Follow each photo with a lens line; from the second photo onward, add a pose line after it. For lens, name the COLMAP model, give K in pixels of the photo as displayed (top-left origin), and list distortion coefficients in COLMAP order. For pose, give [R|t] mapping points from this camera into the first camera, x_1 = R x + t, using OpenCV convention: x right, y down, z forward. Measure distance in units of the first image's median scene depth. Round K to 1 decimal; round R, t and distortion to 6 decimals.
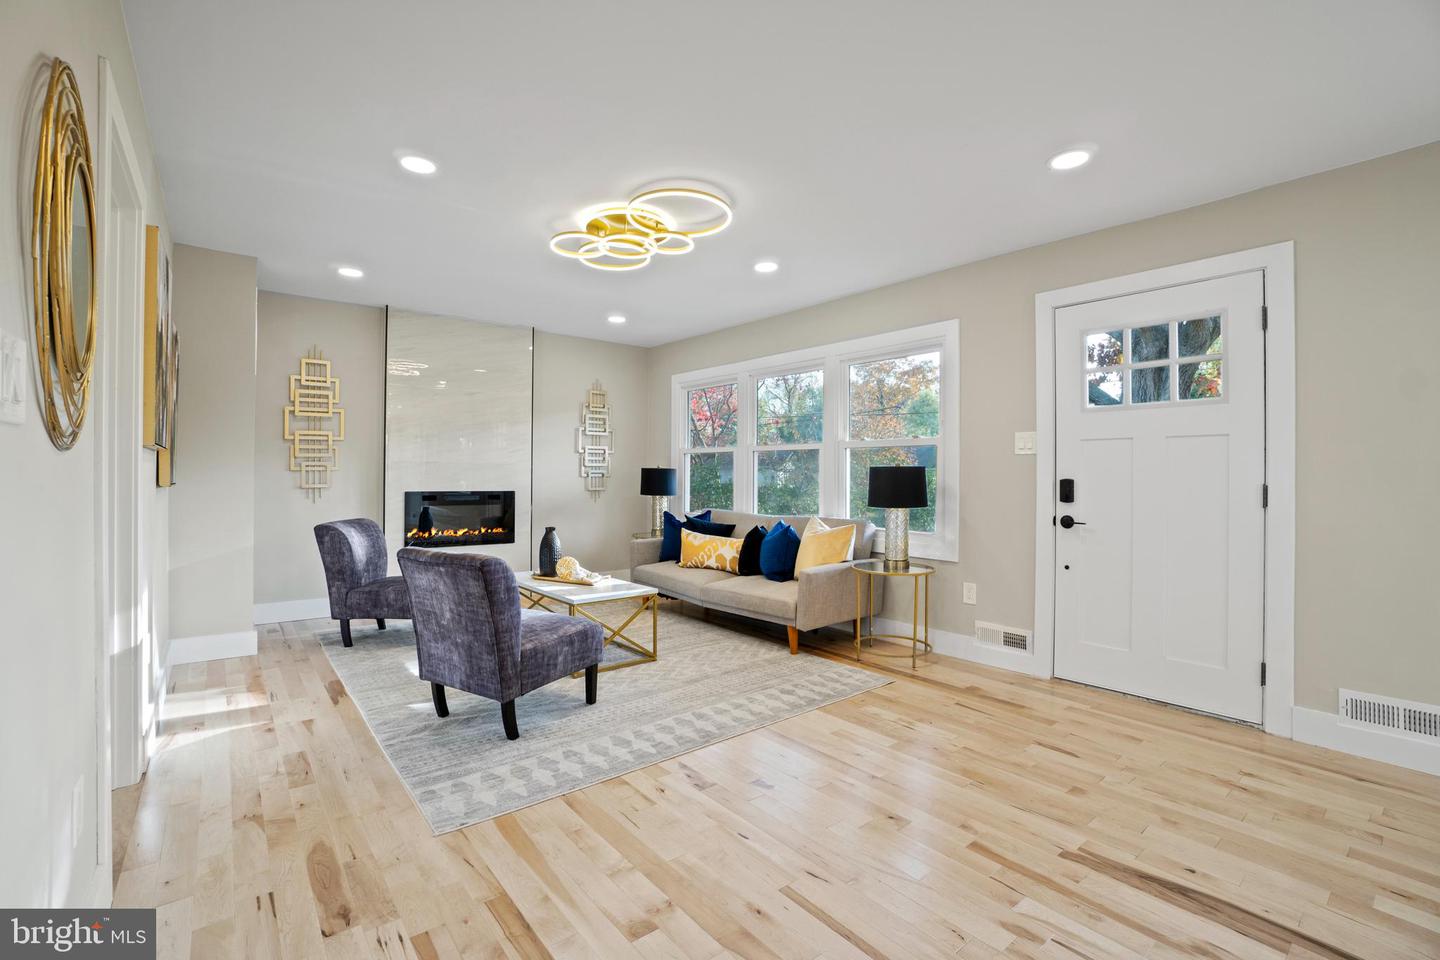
lens RADIAL K [[623.3, 0, 738.3], [0, 623.3, 470.2], [0, 0, 1]] dist [-0.006170, 0.002582]
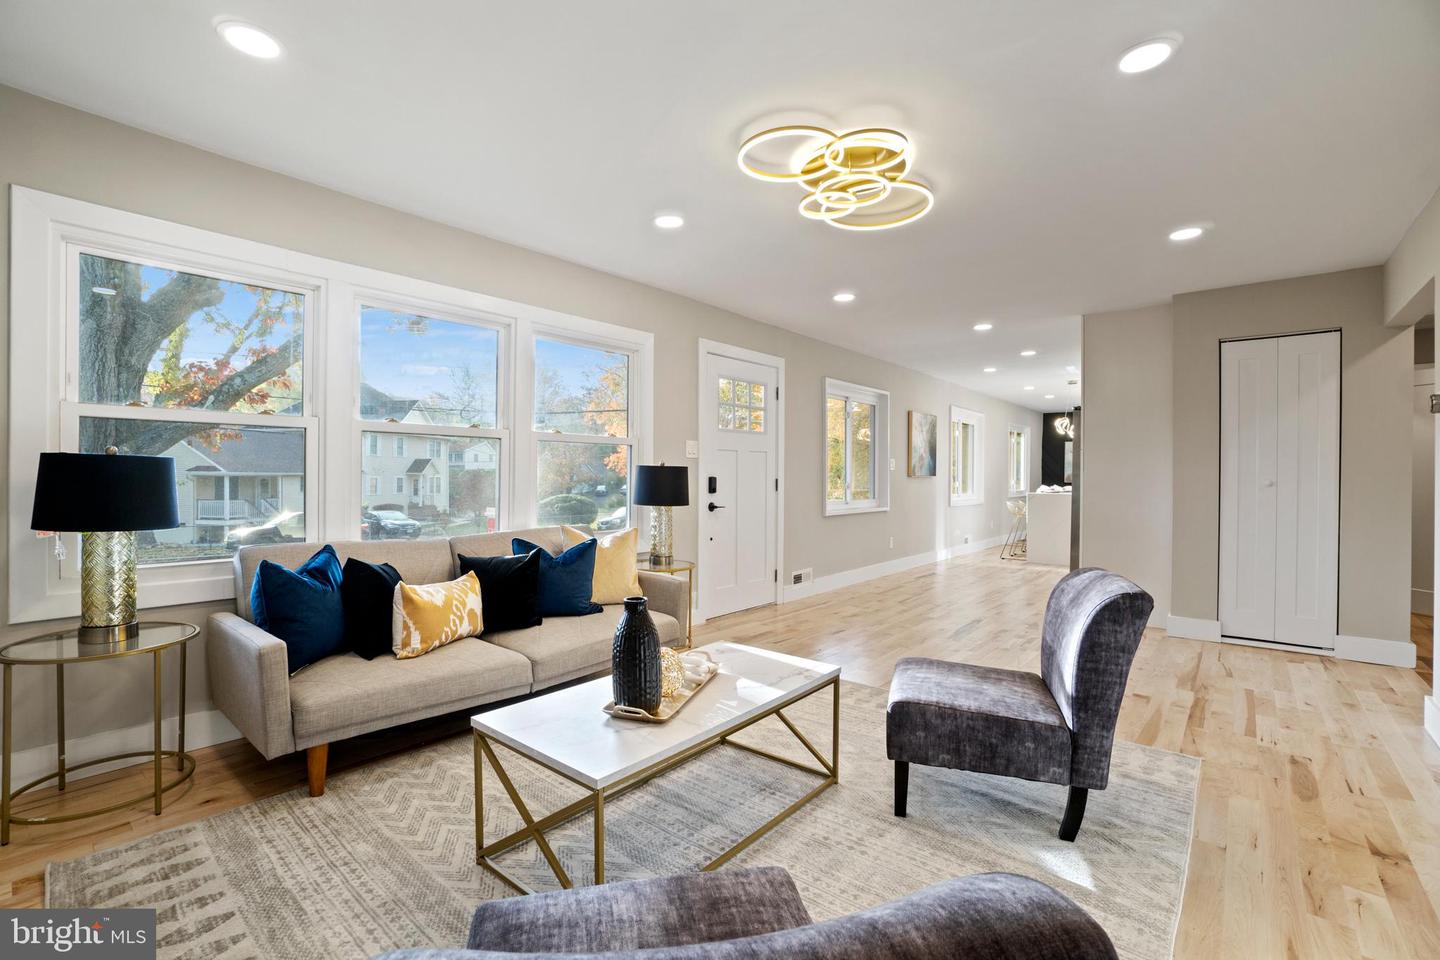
lens RADIAL K [[623.3, 0, 735.2], [0, 623.3, 470.8], [0, 0, 1]] dist [-0.006170, 0.002582]
pose [[-0.174514, -0.001059, 0.984654, -0.766293], [-0.008144, 0.999967, -0.000368, 0.001128], [-0.984621, -0.008084, -0.174517, 1.056865]]
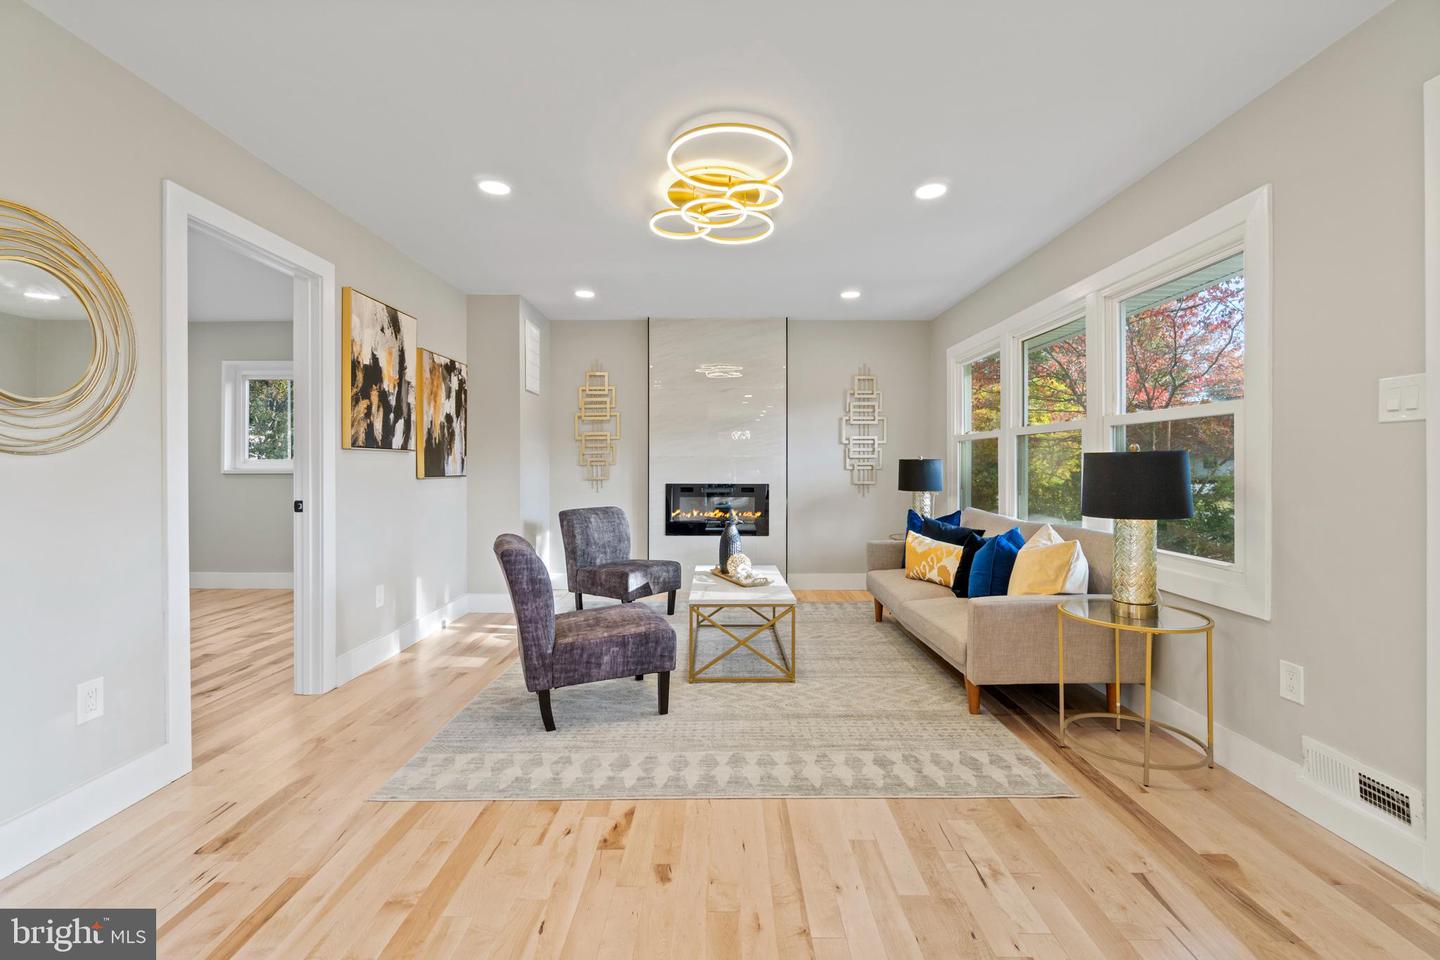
lens RADIAL K [[623.3, 0, 748.6], [0, 623.3, 472.8], [0, 0, 1]] dist [-0.006170, 0.002582]
pose [[0.777185, 0.000979, -0.629272, 0.348220], [0.008793, 0.999884, 0.012415, 0.004220], [0.629211, -0.015182, 0.777086, 0.282150]]
